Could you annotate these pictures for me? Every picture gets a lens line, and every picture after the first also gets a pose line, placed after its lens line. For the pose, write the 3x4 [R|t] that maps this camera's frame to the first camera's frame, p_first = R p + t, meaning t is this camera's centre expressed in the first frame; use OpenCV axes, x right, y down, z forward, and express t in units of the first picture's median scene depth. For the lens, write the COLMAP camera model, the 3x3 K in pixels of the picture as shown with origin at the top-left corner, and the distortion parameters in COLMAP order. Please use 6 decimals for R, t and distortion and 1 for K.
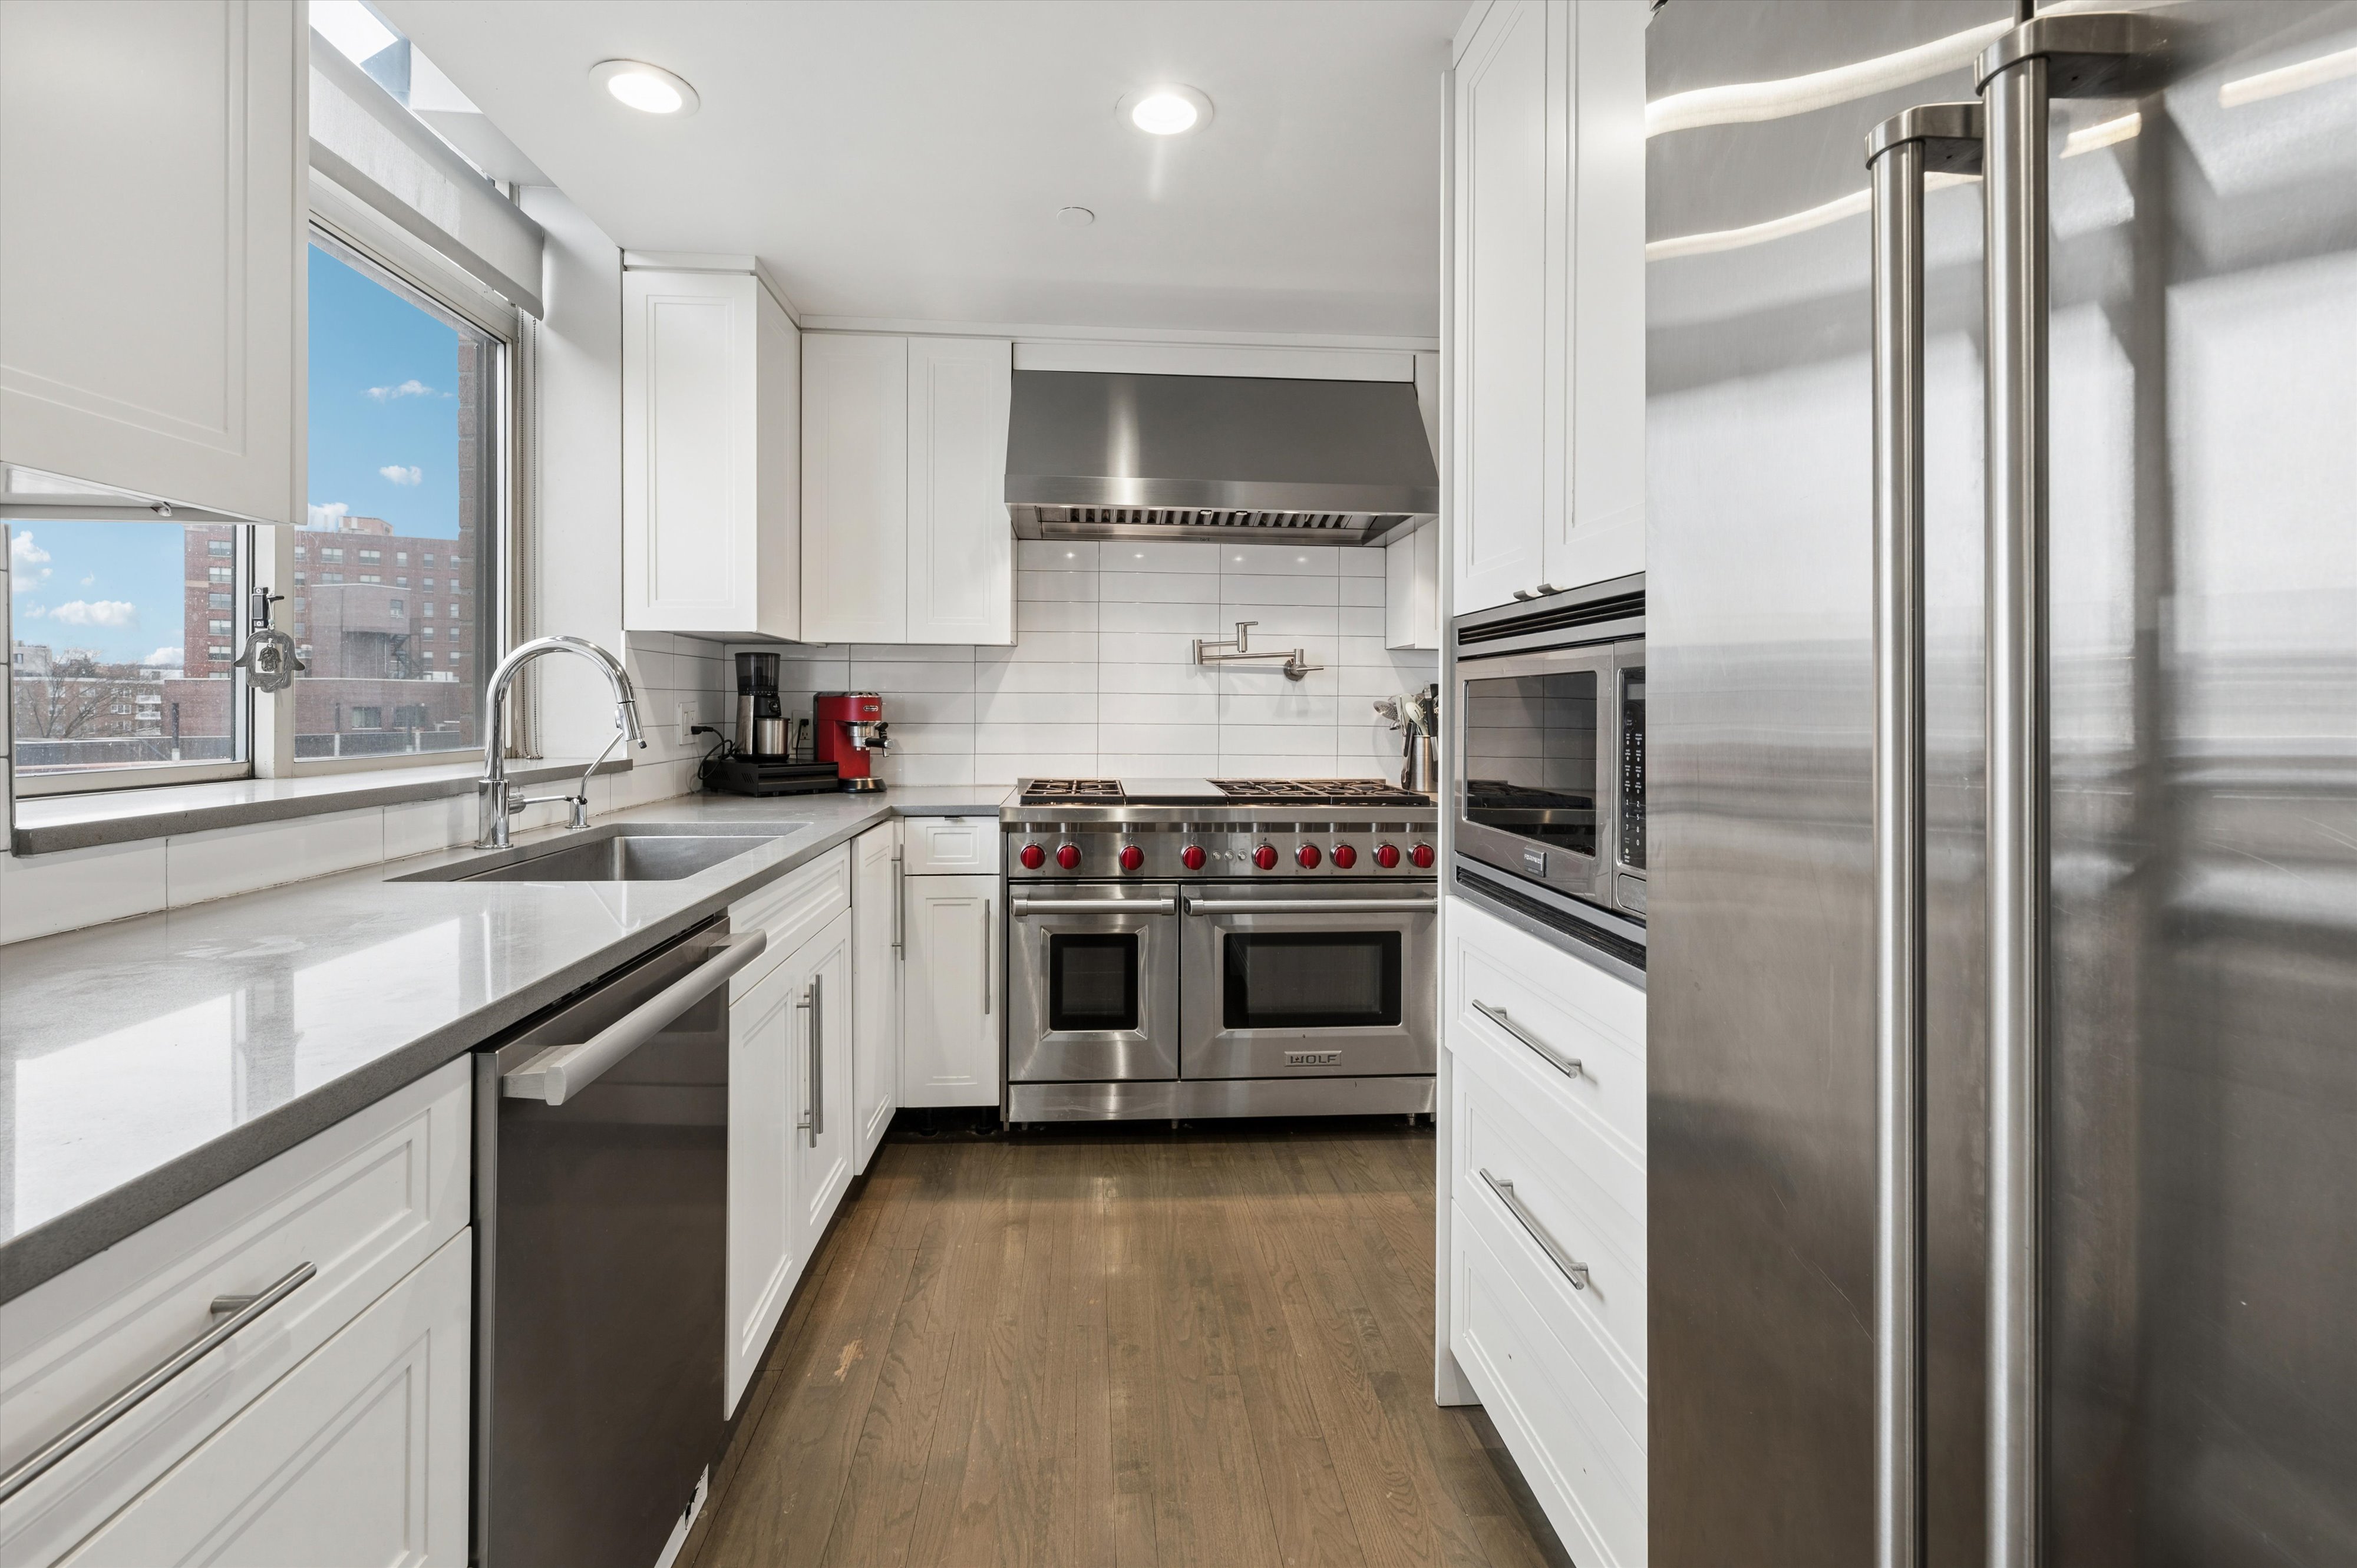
lens RADIAL K [[1053.7, 0, 1169.8], [0, 1053.7, 717.2], [0, 0, 1]] dist [-0.000423, 0.000053]
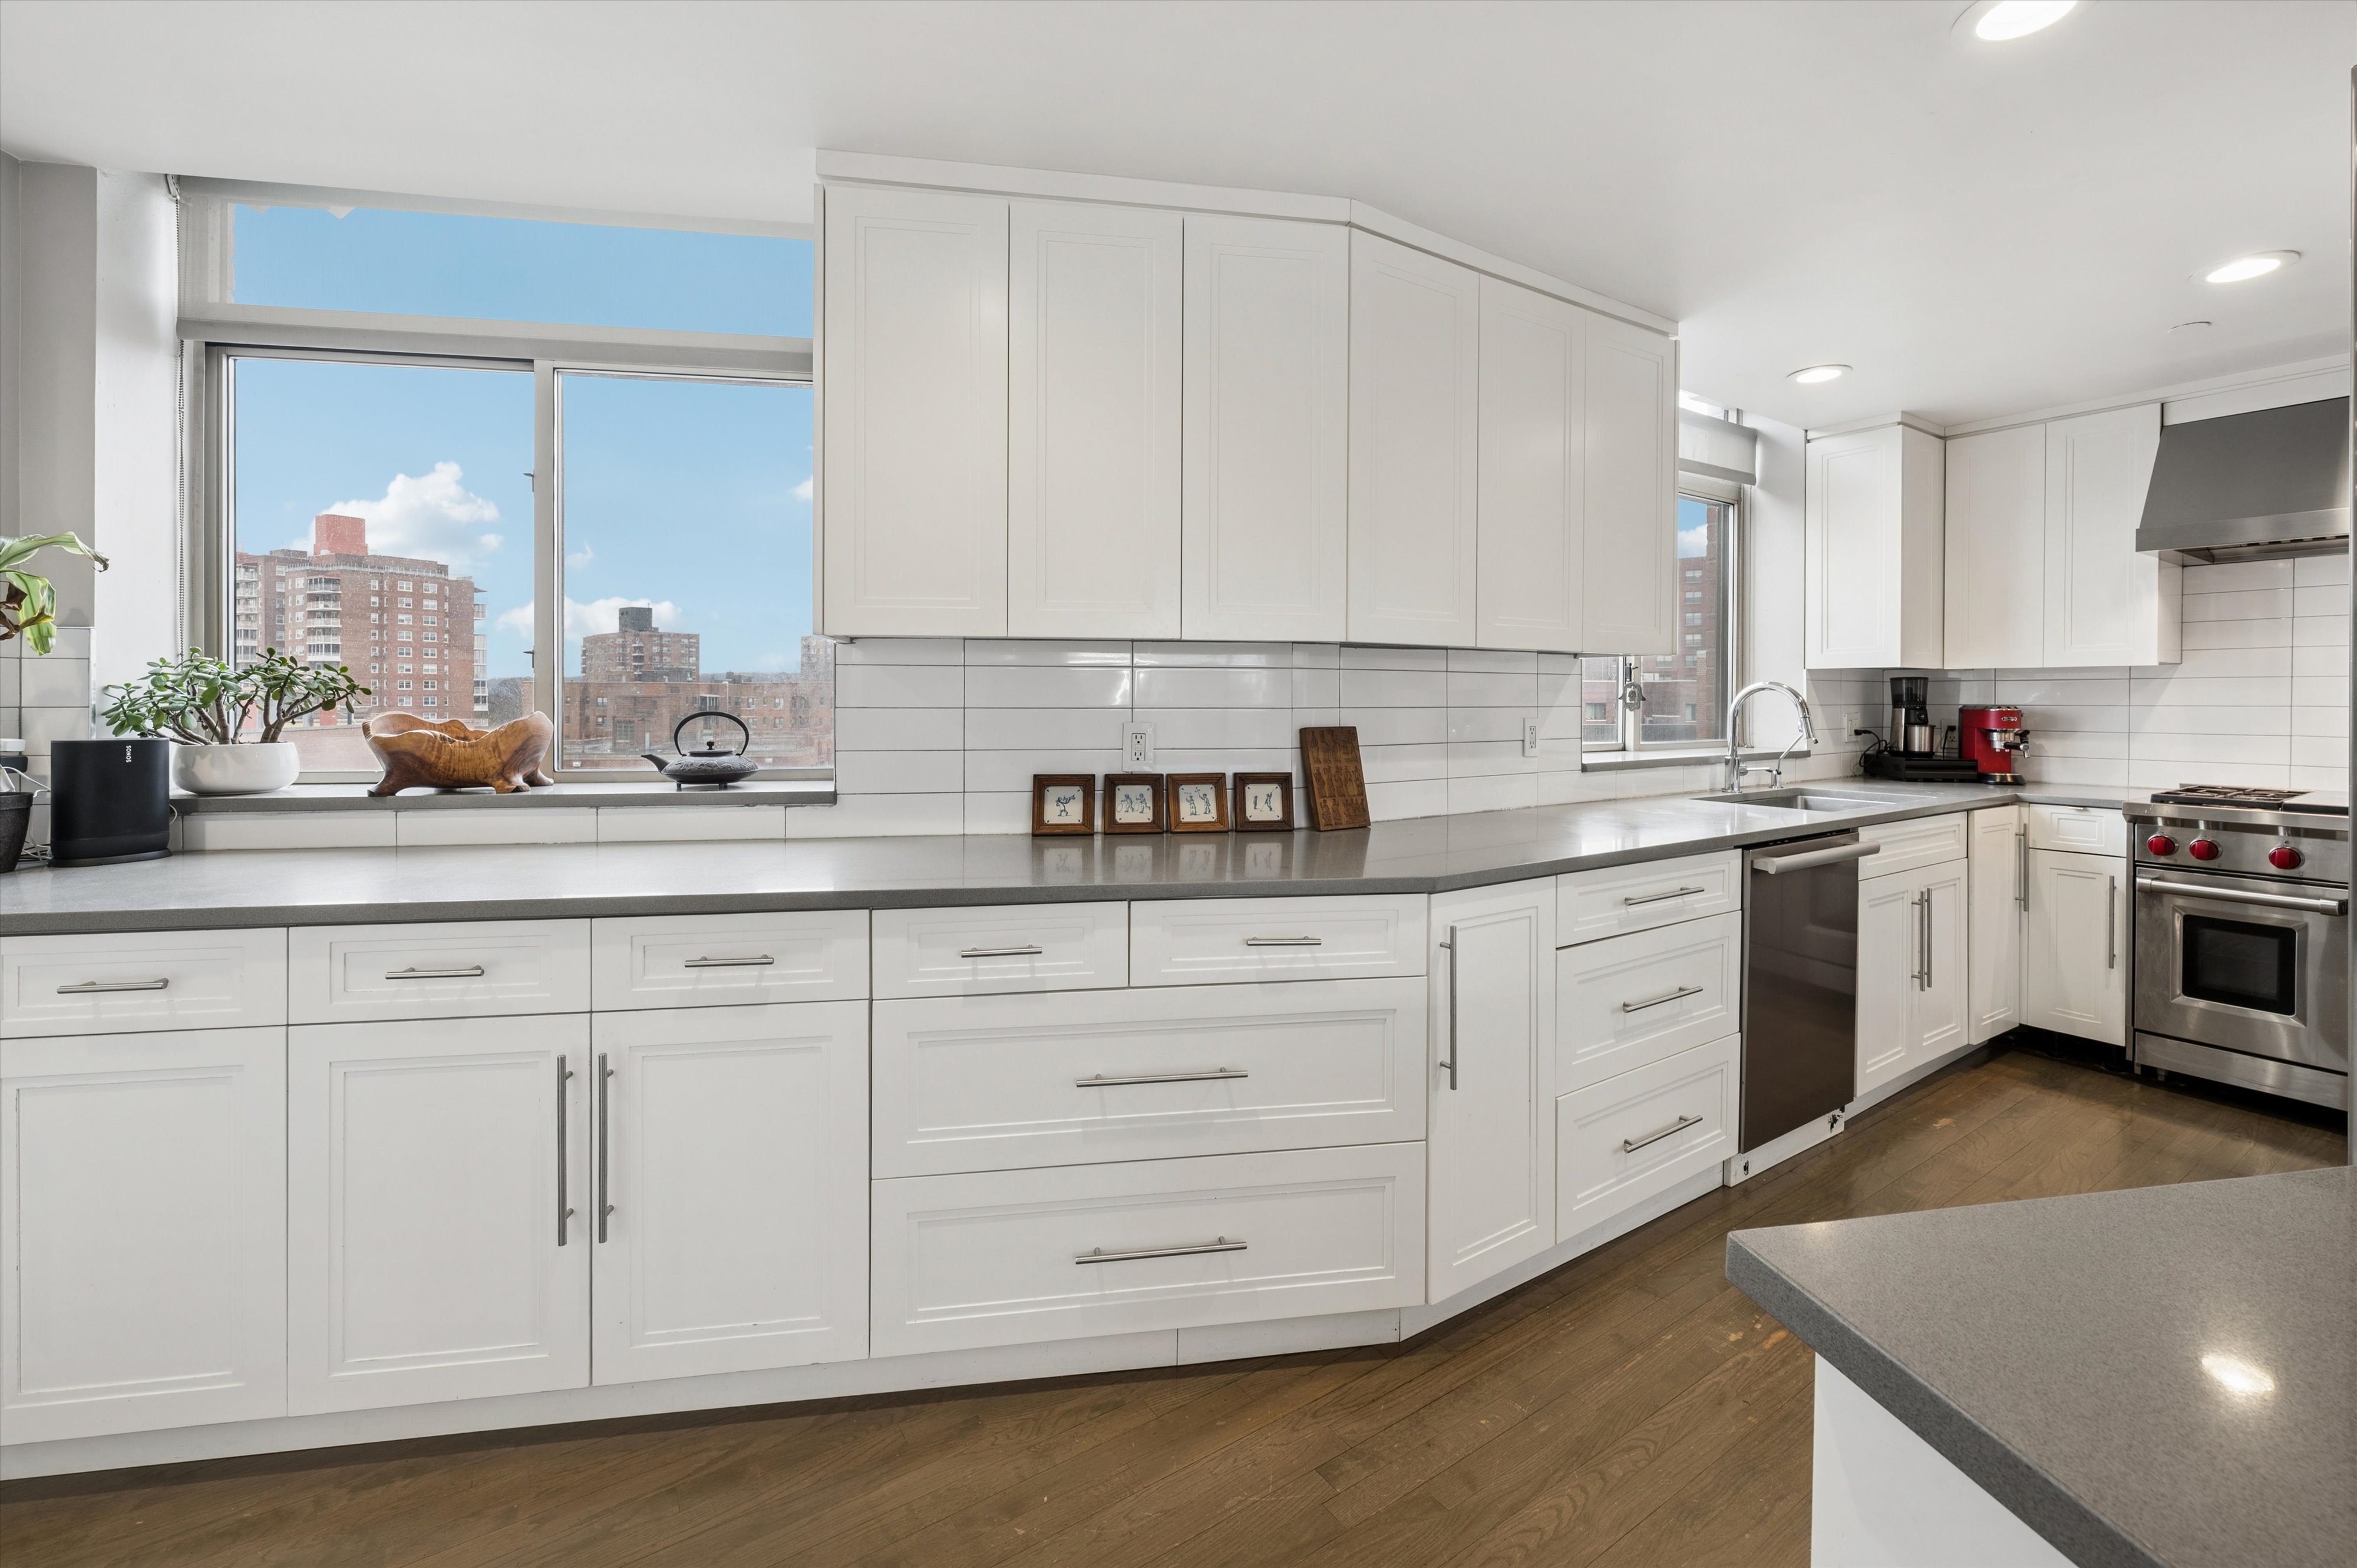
lens RADIAL K [[972.3, 0, 1177.8], [0, 972.3, 705.4], [0, 0, 1]] dist [-0.000912, -0.000079]
pose [[0.491721, 0.003425, -0.870746, 0.279961], [-0.009090, 0.999958, -0.001200, -0.016233], [0.870705, 0.008505, 0.491731, -0.520176]]
